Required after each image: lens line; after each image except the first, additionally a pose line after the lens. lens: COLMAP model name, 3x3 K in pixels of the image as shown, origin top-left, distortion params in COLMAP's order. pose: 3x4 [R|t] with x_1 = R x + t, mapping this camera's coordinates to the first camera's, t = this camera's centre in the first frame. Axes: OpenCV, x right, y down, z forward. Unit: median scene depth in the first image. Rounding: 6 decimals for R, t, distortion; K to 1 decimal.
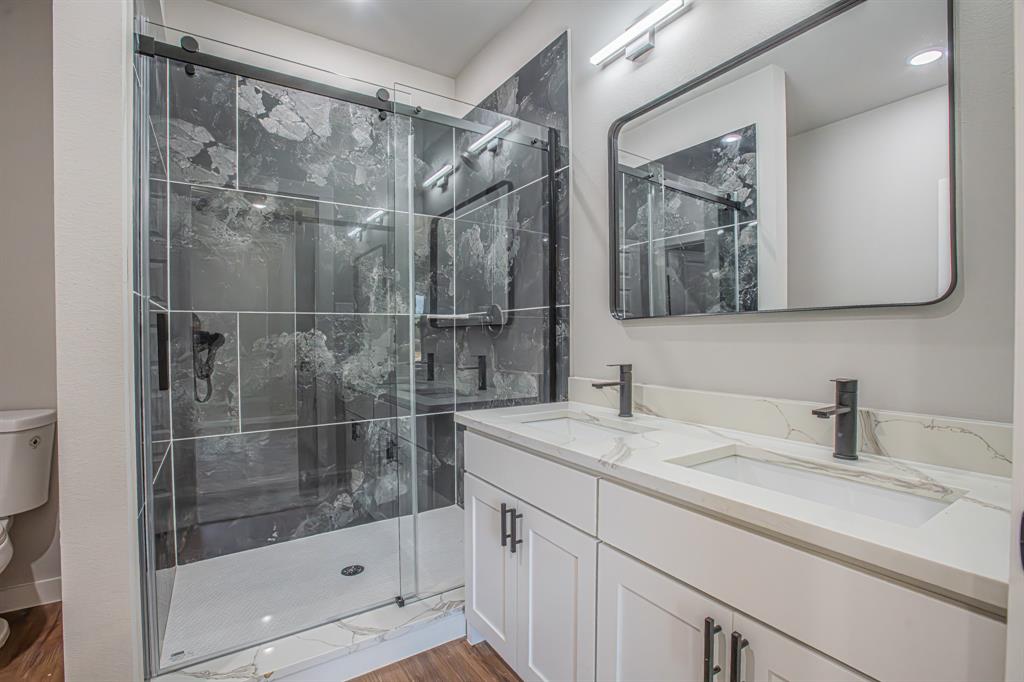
lens RADIAL K [[466.5, 0, 517.5], [0, 466.5, 341.8], [0, 0, 1]] dist [-0.066550, 0.021993]
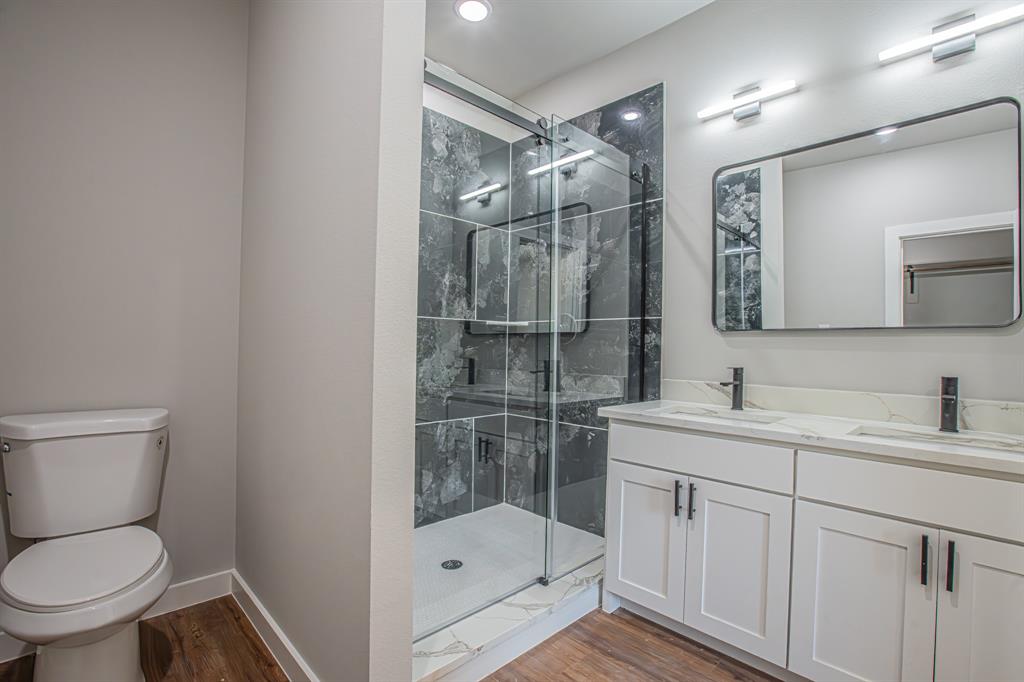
lens RADIAL K [[466.5, 0, 517.5], [0, 466.5, 341.8], [0, 0, 1]] dist [-0.066550, 0.021993]
pose [[0.979475, 0.019217, 0.200649, -0.381155], [-0.016369, 0.999740, -0.015844, 0.005649], [-0.200902, 0.012234, 0.979535, -0.051506]]
